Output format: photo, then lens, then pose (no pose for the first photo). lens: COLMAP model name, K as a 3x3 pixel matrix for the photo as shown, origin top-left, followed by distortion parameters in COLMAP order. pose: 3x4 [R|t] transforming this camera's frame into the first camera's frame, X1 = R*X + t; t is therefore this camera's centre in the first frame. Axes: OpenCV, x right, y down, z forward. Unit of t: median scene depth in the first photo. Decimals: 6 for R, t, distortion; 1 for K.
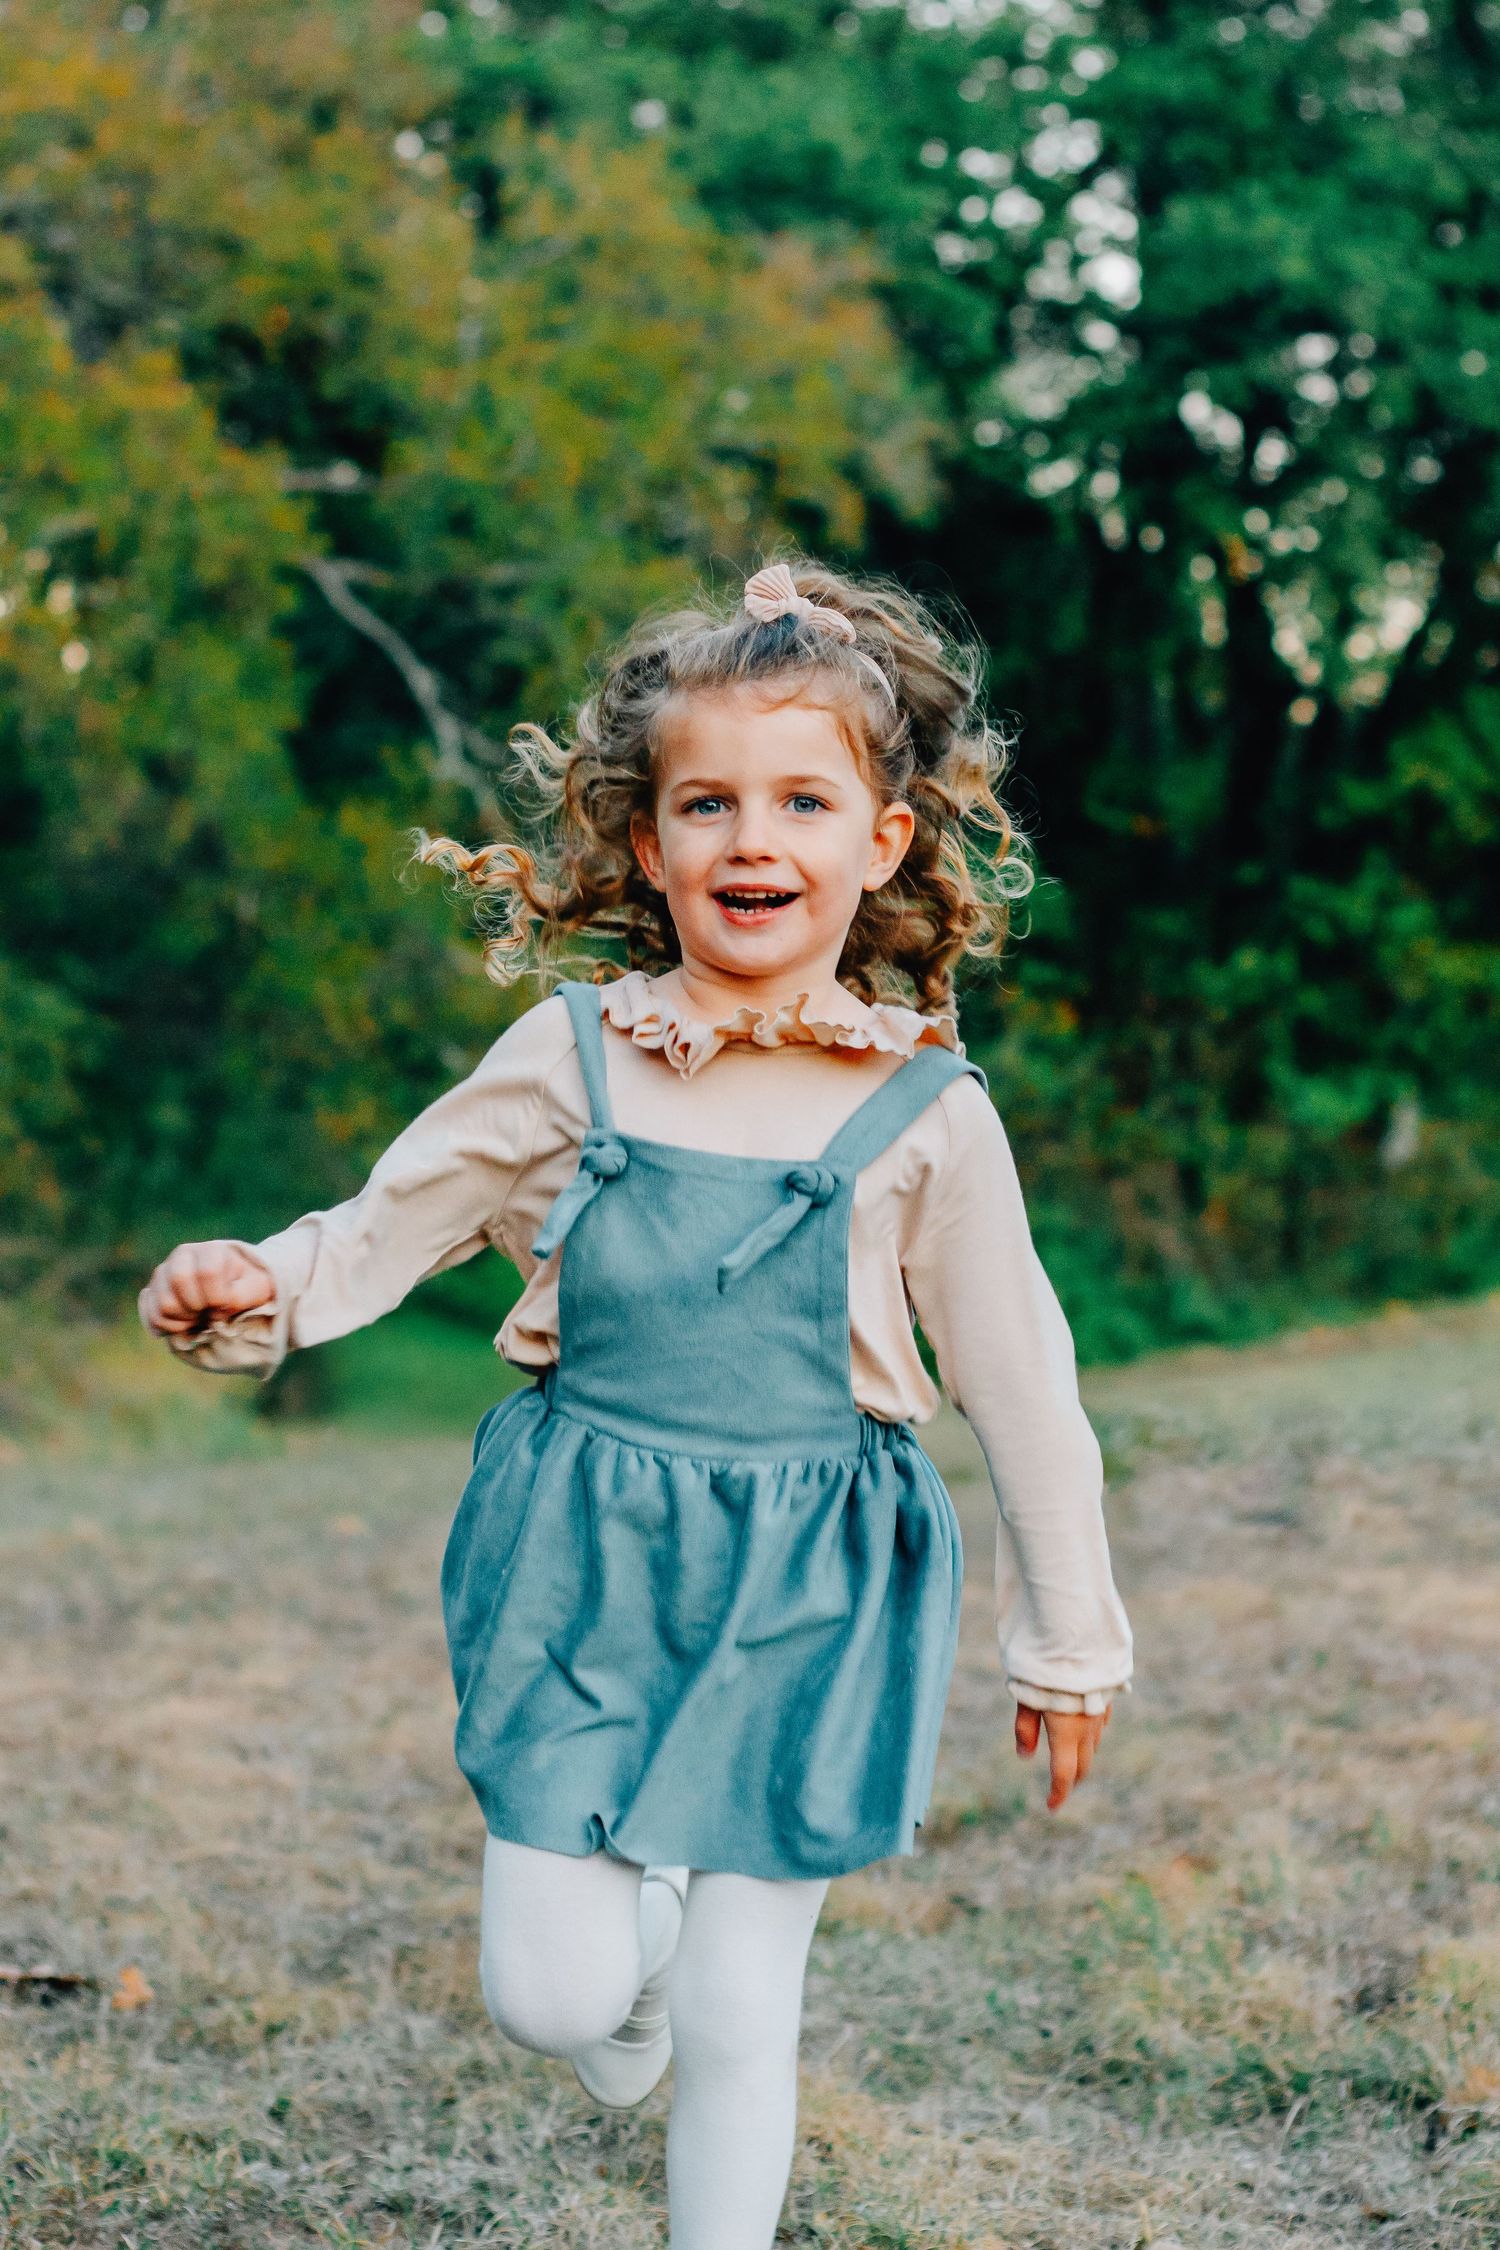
lens RADIAL K [[5125.1, 0, 757.7], [0, 5125.1, 1130.9], [0, 0, 1]] dist [-0.079724, 0.000000]
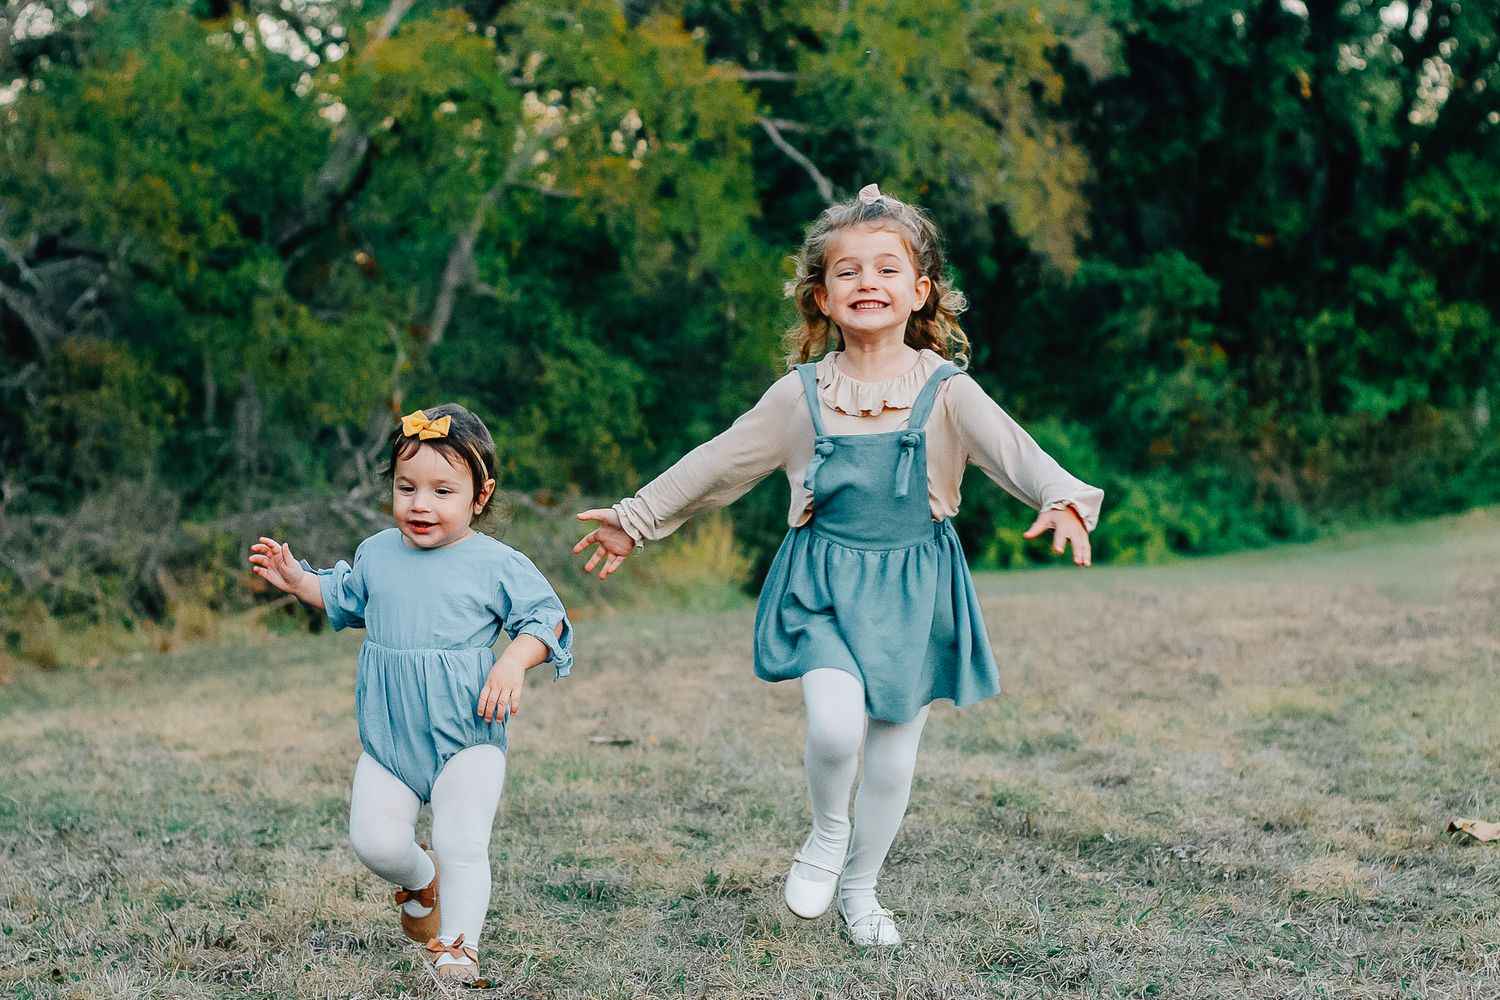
lens RADIAL K [[3416.8, 0, 751.0], [0, 3416.8, 502.3], [0, 0, 1]] dist [-0.079724, 0.000000]
pose [[0.994081, -0.030184, -0.104363, 0.031743], [0.032351, 0.999294, 0.019127, 0.000322], [0.103712, -0.022390, 0.994355, -0.208186]]
